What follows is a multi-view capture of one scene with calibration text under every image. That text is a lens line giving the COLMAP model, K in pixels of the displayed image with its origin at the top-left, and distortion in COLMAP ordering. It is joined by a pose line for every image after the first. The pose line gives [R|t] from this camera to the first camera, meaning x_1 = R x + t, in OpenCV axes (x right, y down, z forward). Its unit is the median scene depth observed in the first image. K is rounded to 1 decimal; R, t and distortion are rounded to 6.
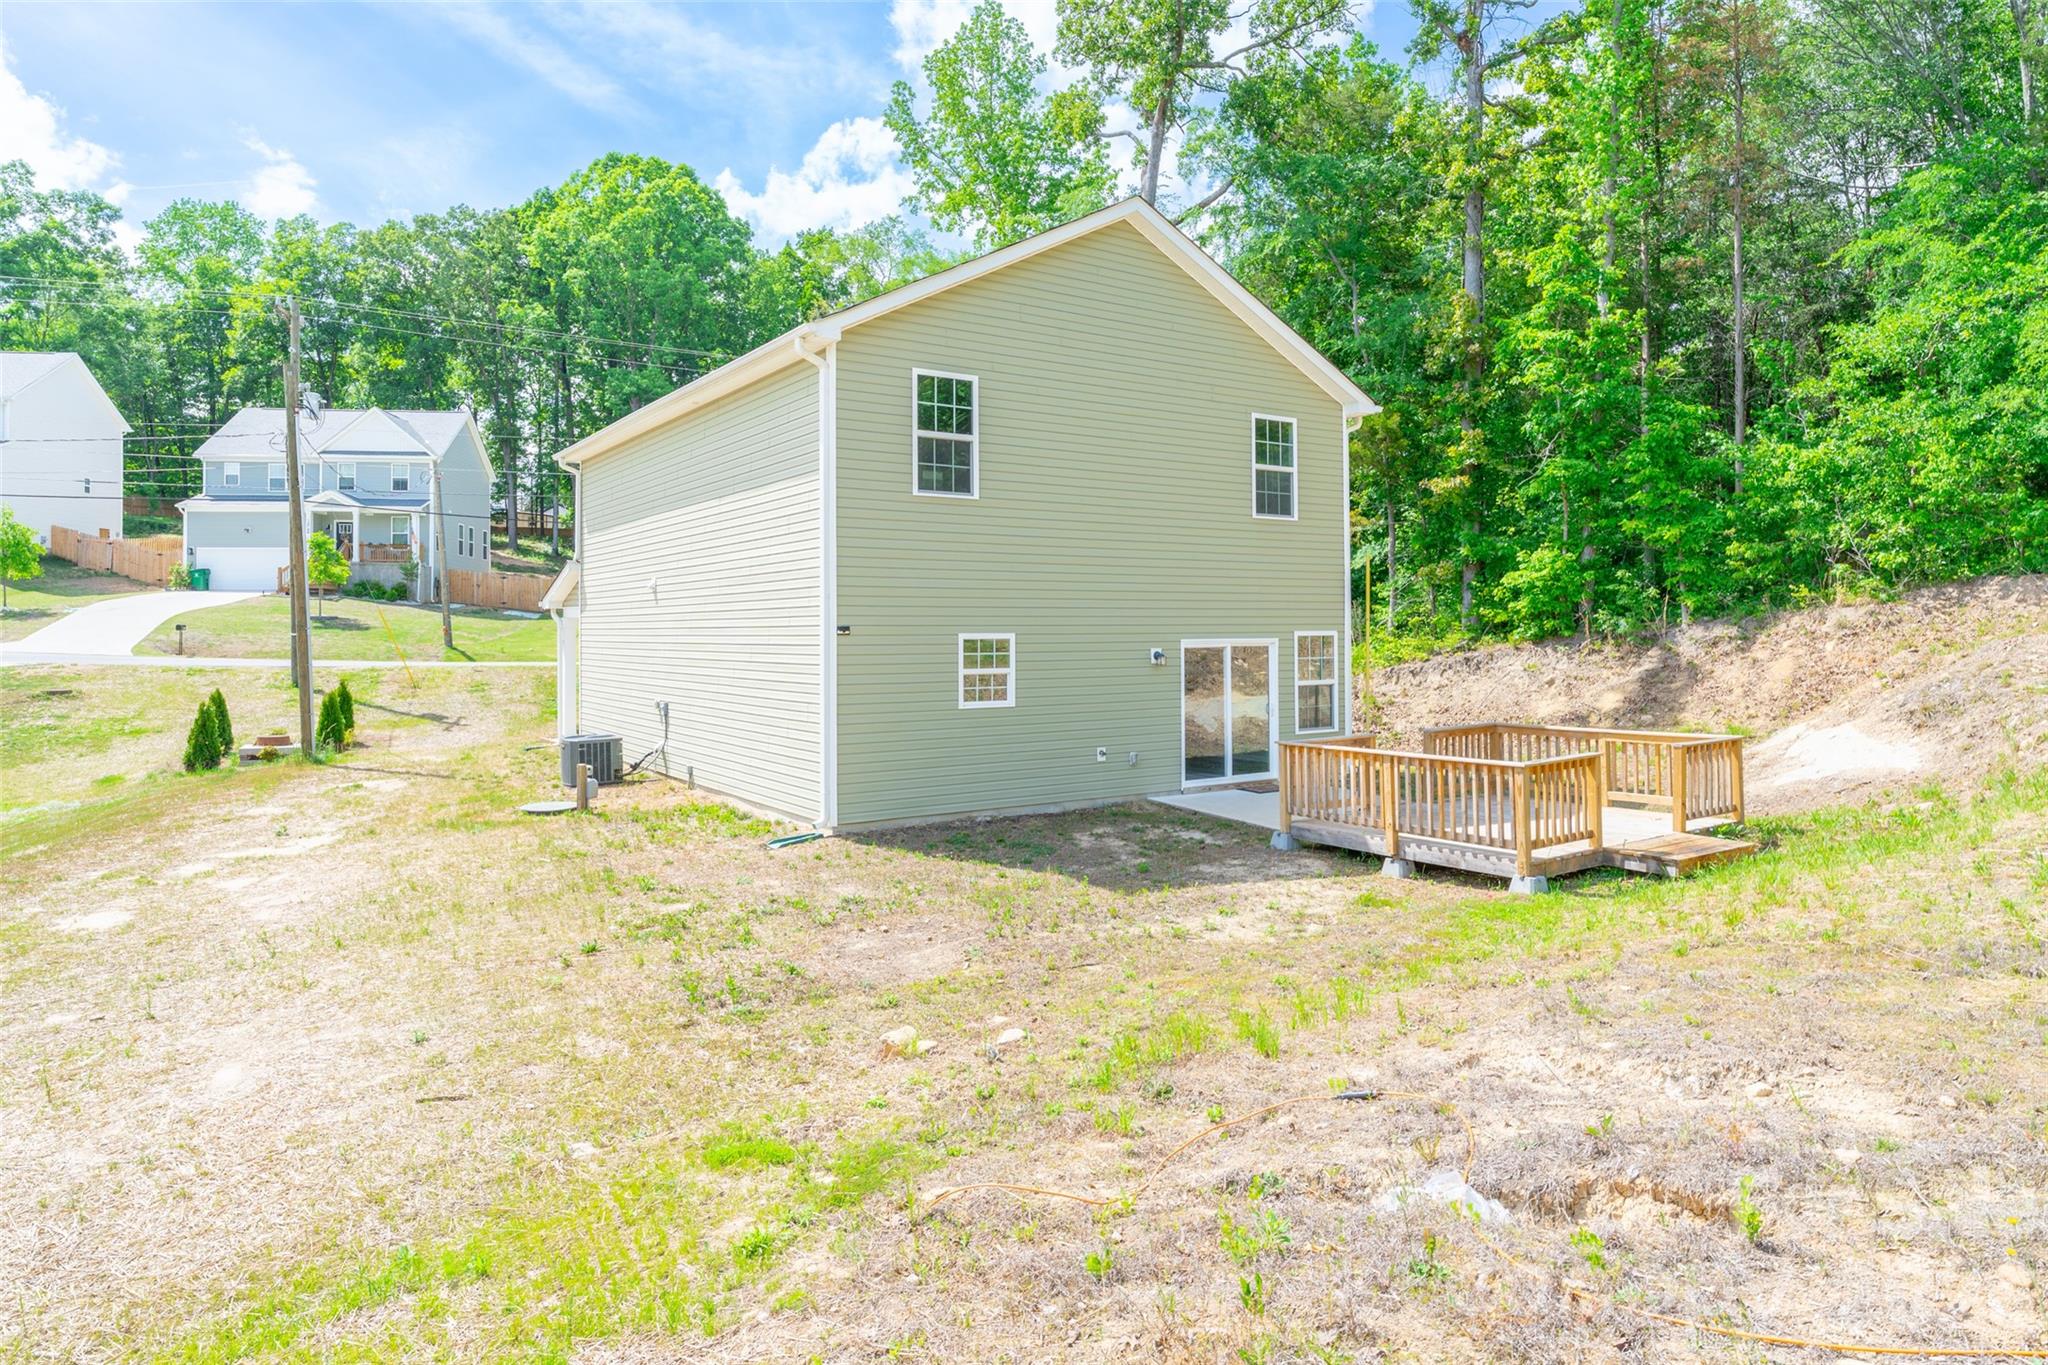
lens RADIAL K [[1225.6, 0, 1022.5], [0, 1225.6, 624.2], [0, 0, 1]] dist [0.023231, 0.000176]
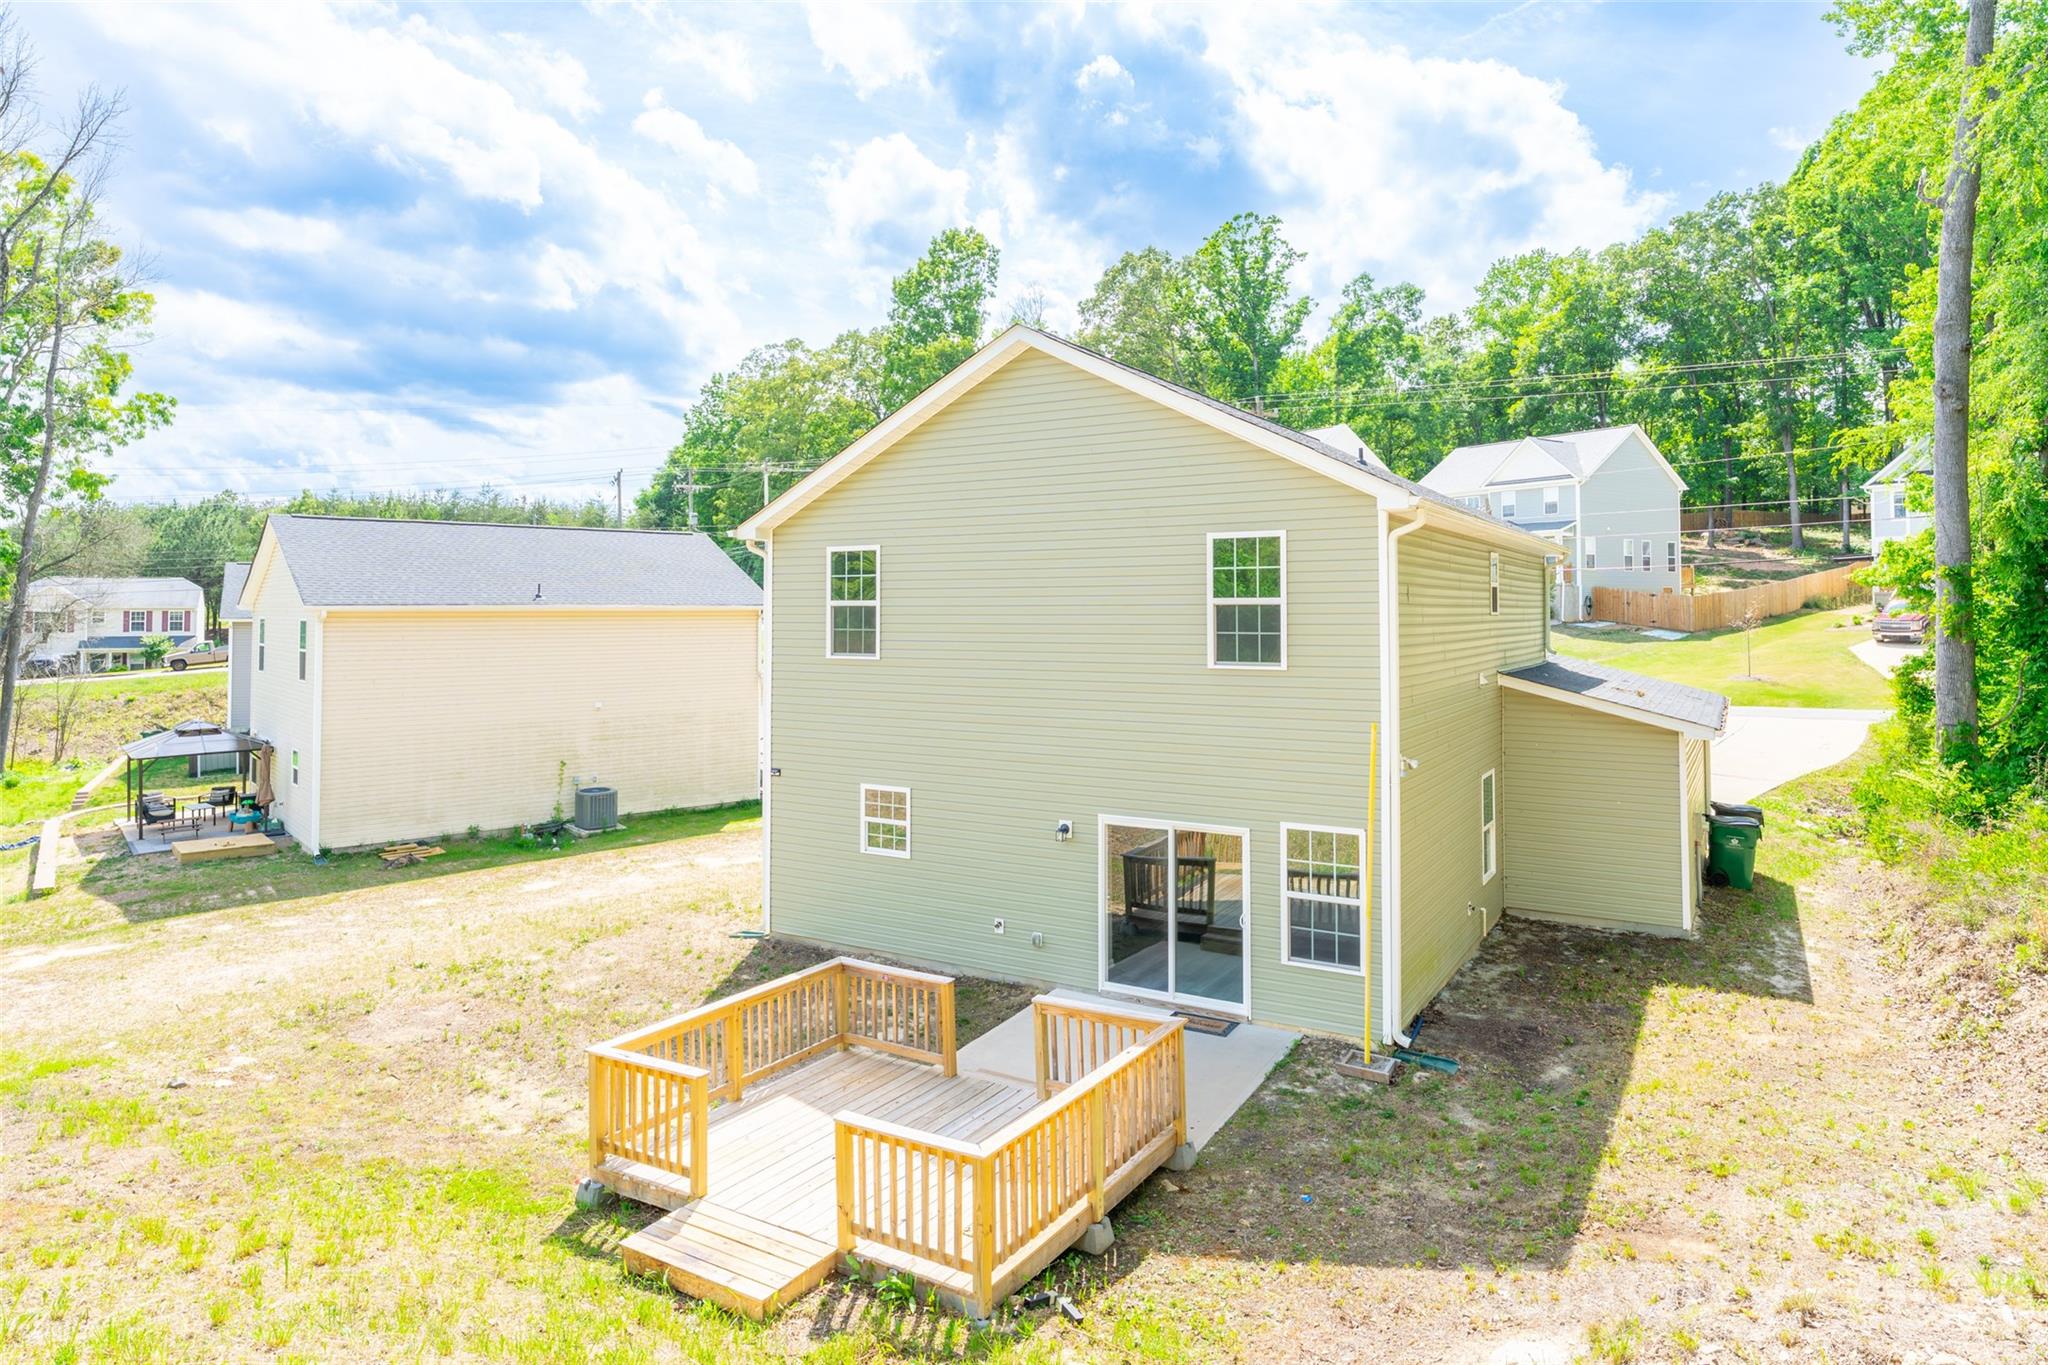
lens RADIAL K [[1218.6, 0, 1022.4], [0, 1218.6, 587.3], [0, 0, 1]] dist [0.028816, 0.000207]
pose [[0.433439, -0.013855, -0.901076, 0.889228], [0.004773, 0.999903, -0.013079, -0.136391], [0.901170, 0.001368, 0.433463, 0.592214]]
